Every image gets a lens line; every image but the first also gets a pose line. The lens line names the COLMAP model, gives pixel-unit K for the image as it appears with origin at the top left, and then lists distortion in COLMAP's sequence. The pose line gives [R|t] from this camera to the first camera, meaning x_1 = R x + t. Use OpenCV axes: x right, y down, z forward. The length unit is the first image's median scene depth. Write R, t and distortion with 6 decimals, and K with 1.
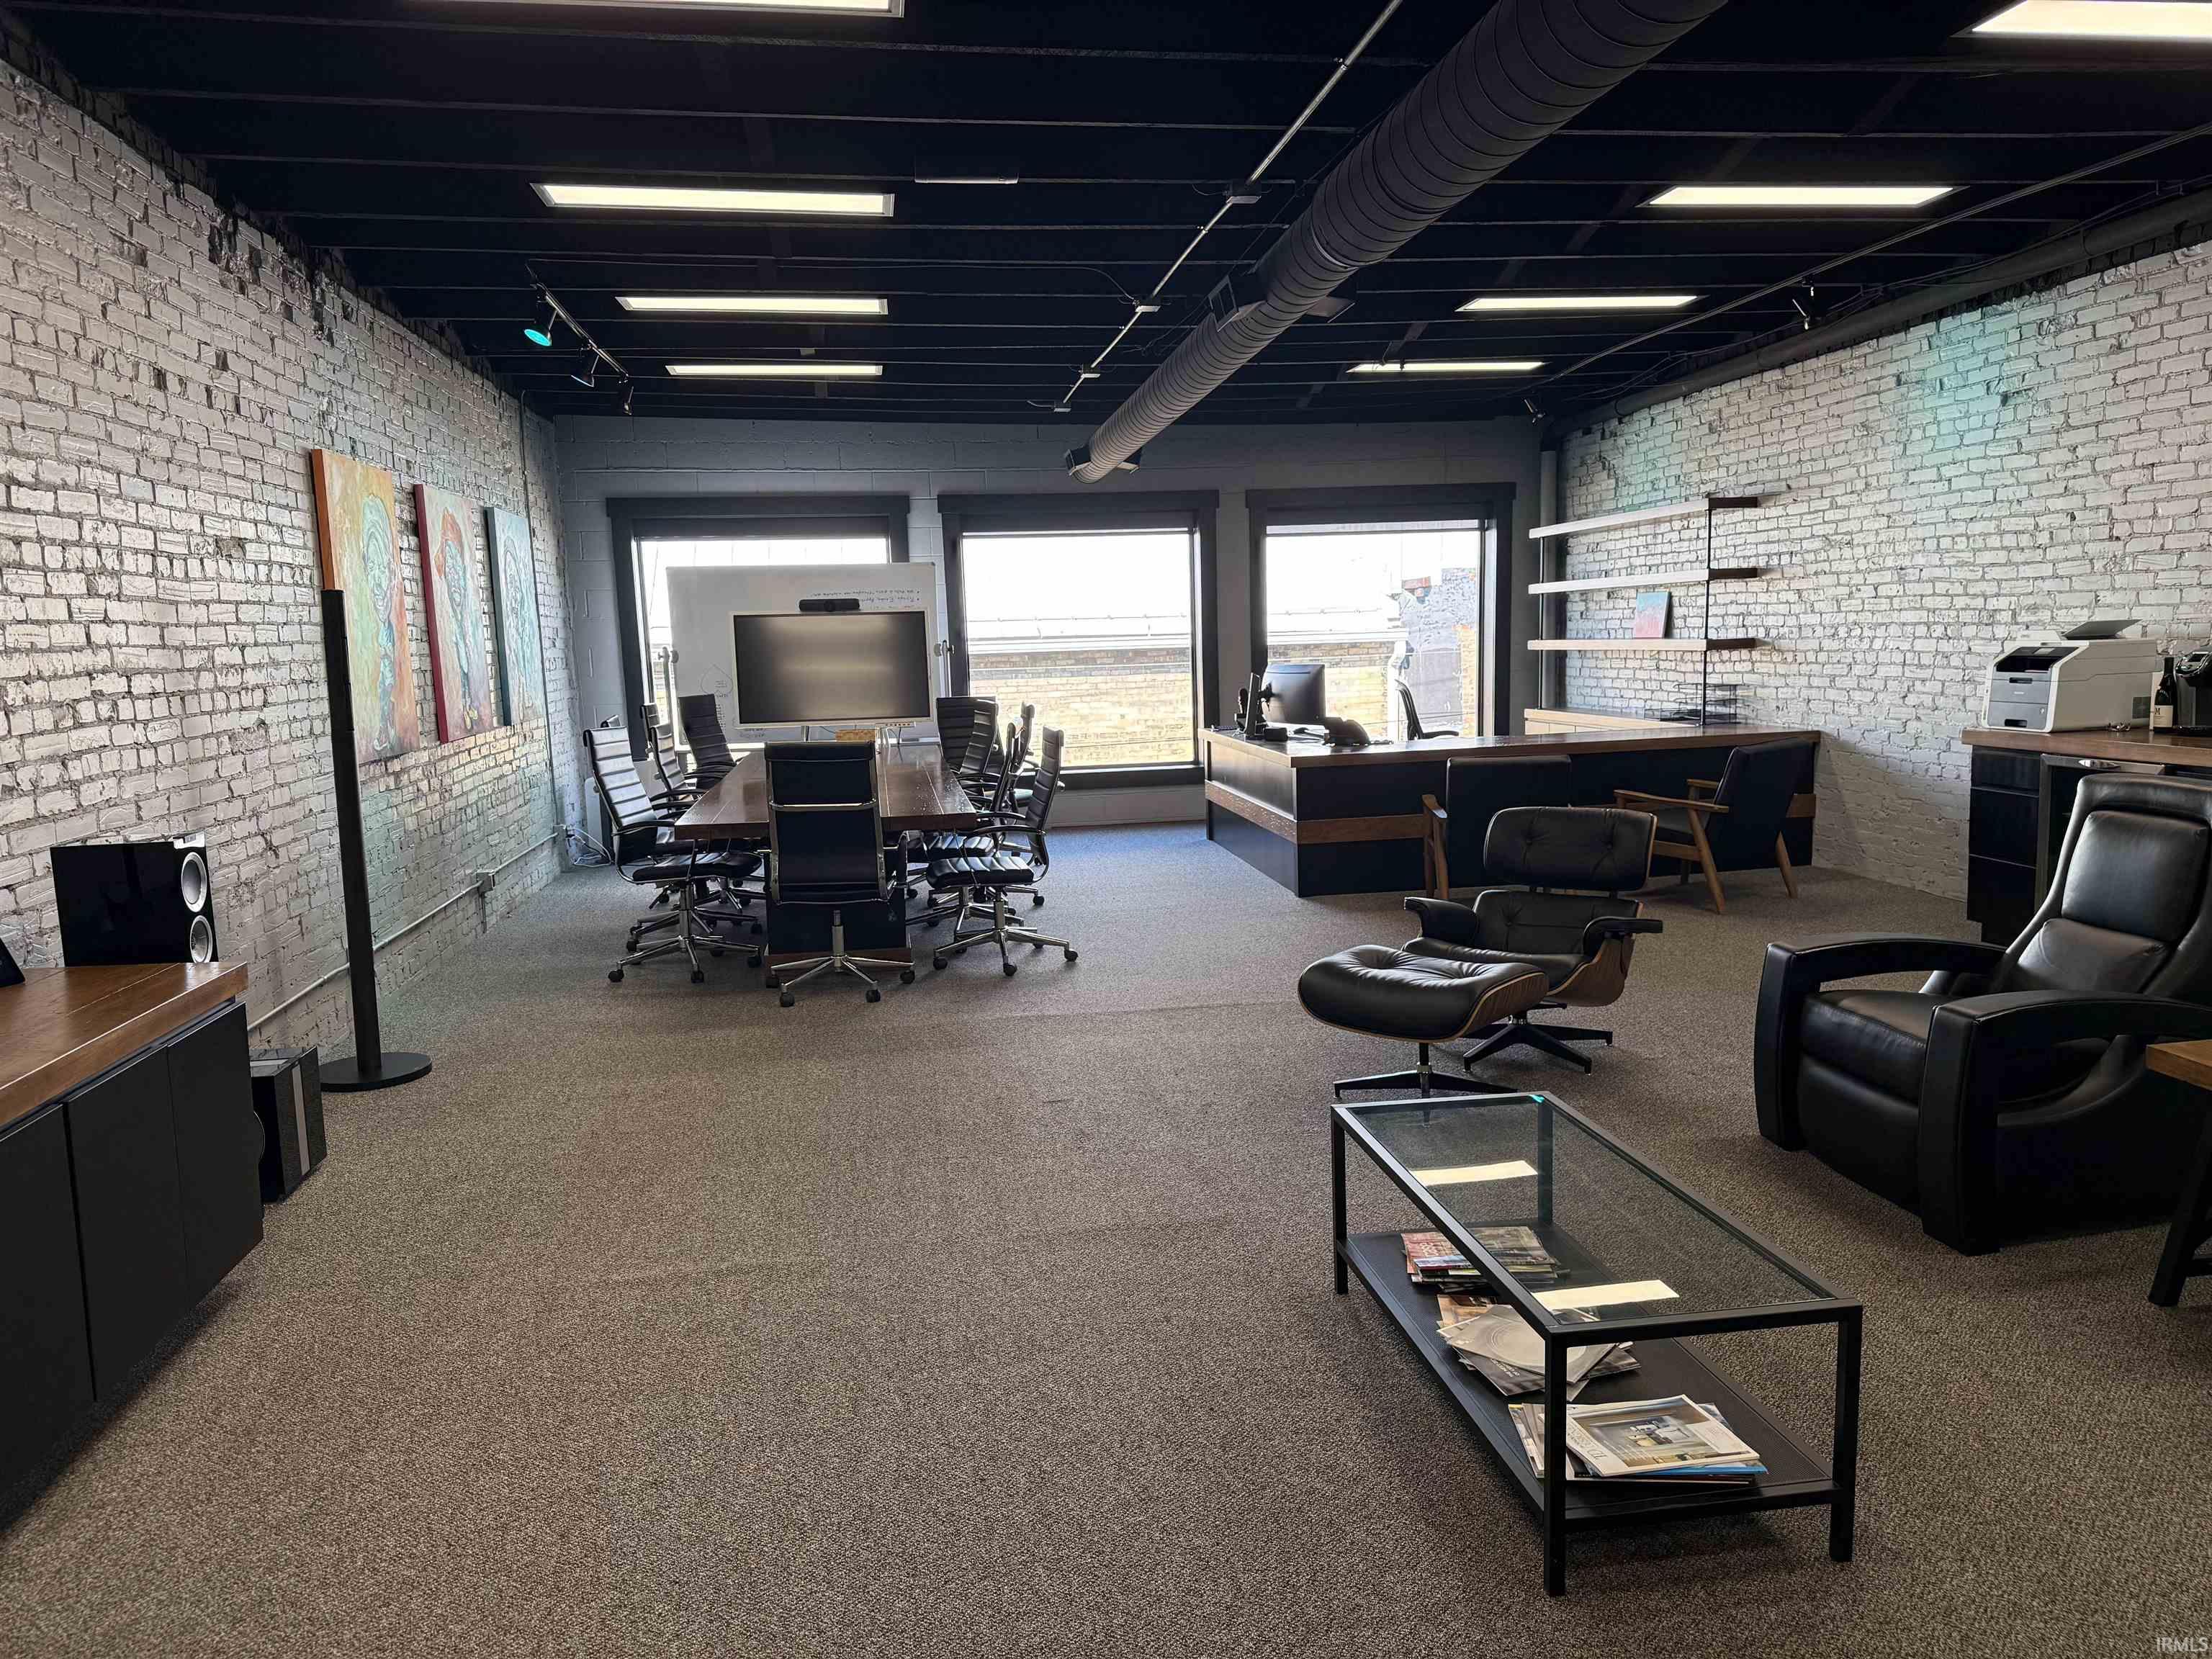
lens RADIAL K [[1533.2, 0, 1108.7], [0, 1533.2, 823.7], [0, 0, 1]] dist [0.061847, -0.056989]
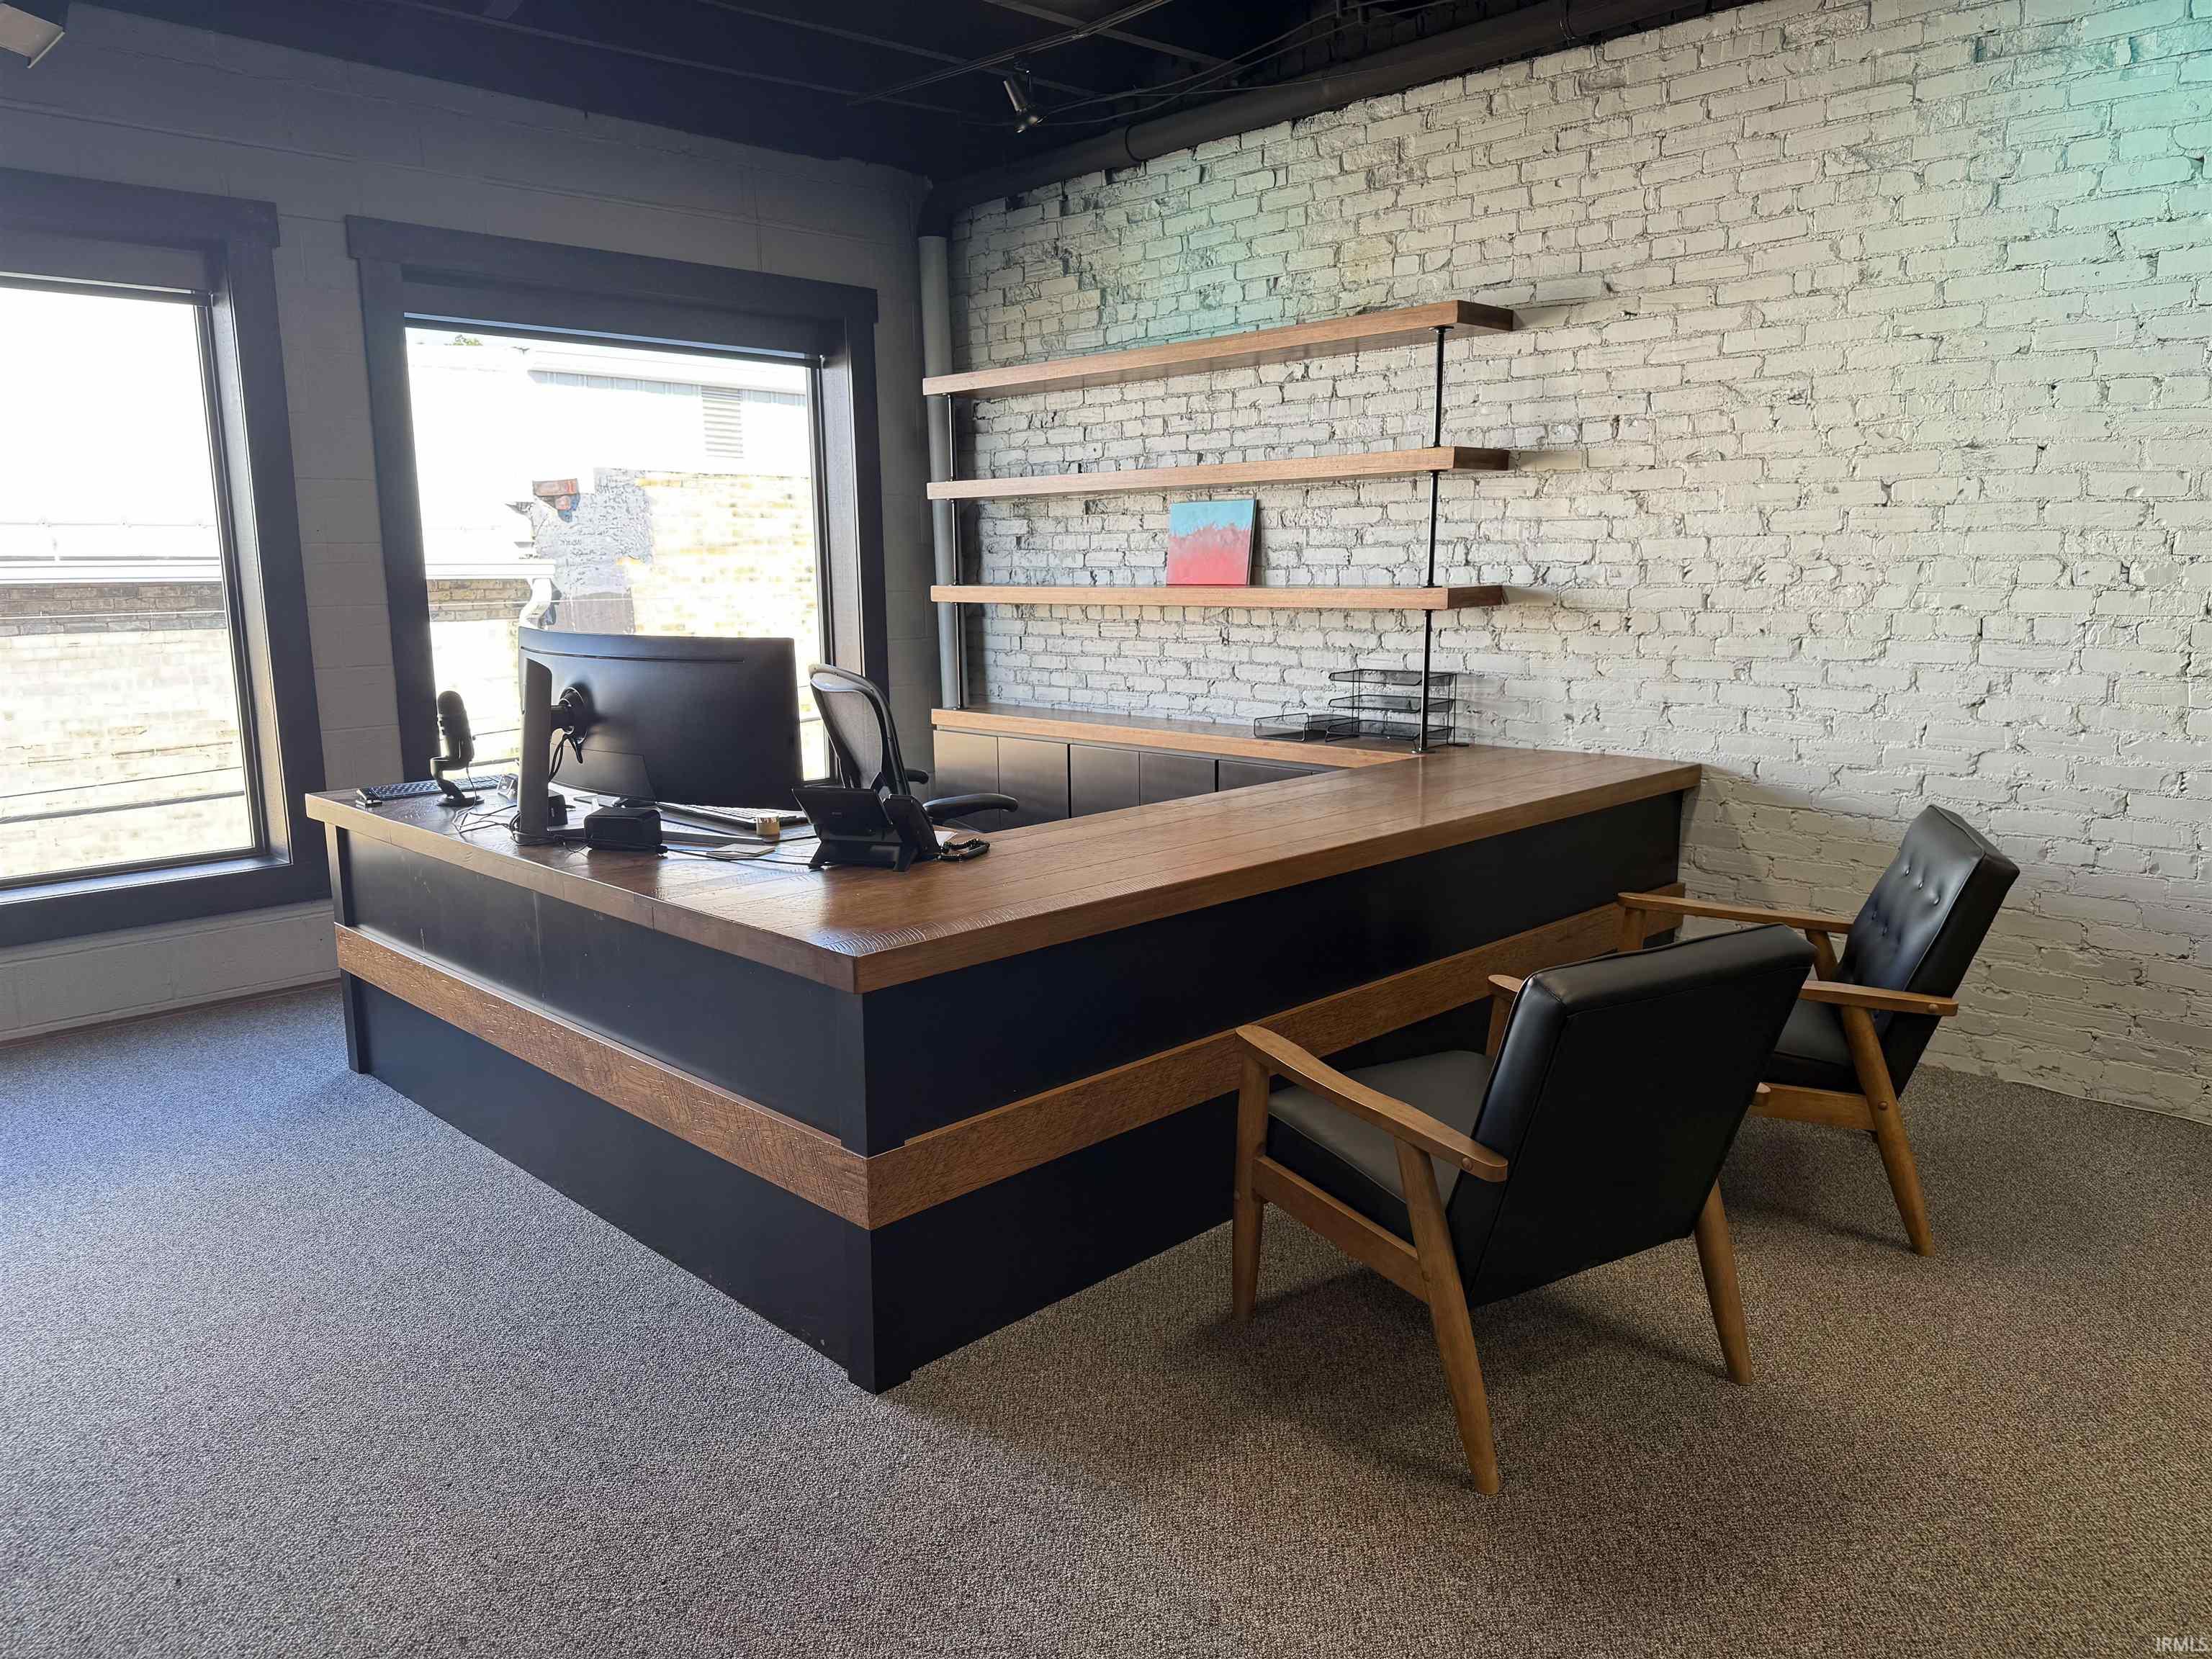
lens RADIAL K [[1533.2, 0, 1104.3], [0, 1533.2, 852.8], [0, 0, 1]] dist [0.061847, -0.056989]
pose [[0.804612, -0.088853, 0.587116, -0.011687], [0.057927, 0.995771, 0.071312, -0.068448], [-0.590969, -0.023369, 0.806356, 0.601305]]
